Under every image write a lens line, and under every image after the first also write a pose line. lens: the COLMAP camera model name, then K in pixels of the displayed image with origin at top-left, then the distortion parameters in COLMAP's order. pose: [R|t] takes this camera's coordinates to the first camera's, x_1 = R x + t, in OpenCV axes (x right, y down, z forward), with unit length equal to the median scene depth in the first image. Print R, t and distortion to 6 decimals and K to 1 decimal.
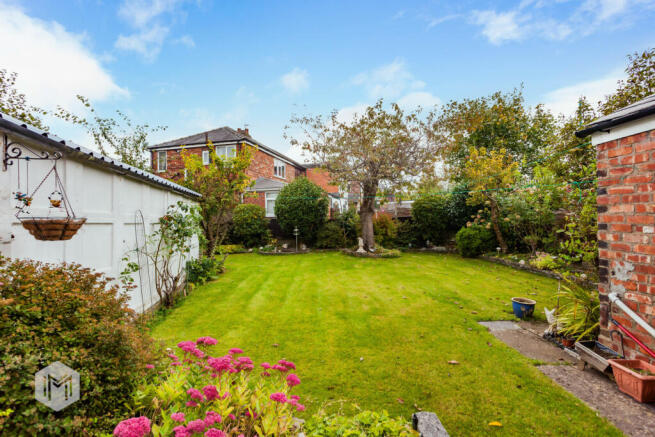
lens RADIAL K [[310.6, 0, 326.8], [0, 310.6, 217.6], [0, 0, 1]] dist [0.002518, 0.000095]
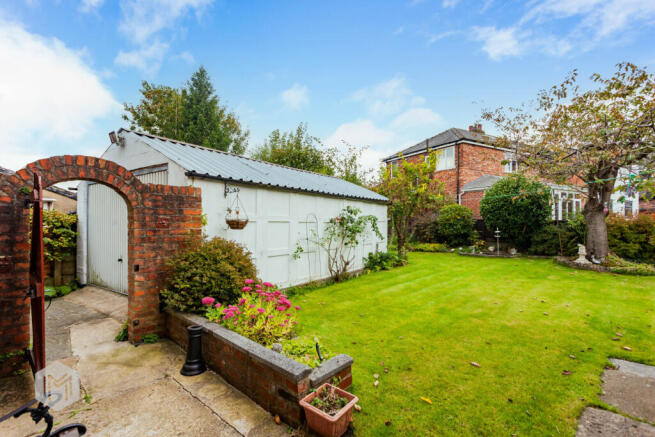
lens RADIAL K [[310.6, 0, 325.5], [0, 310.6, 217.2], [0, 0, 1]] dist [0.002518, 0.000095]
pose [[0.703069, 0.002359, -0.711118, 0.423636], [-0.002522, 0.999996, 0.000824, -0.005992], [0.711117, 0.001214, 0.703072, -0.030182]]
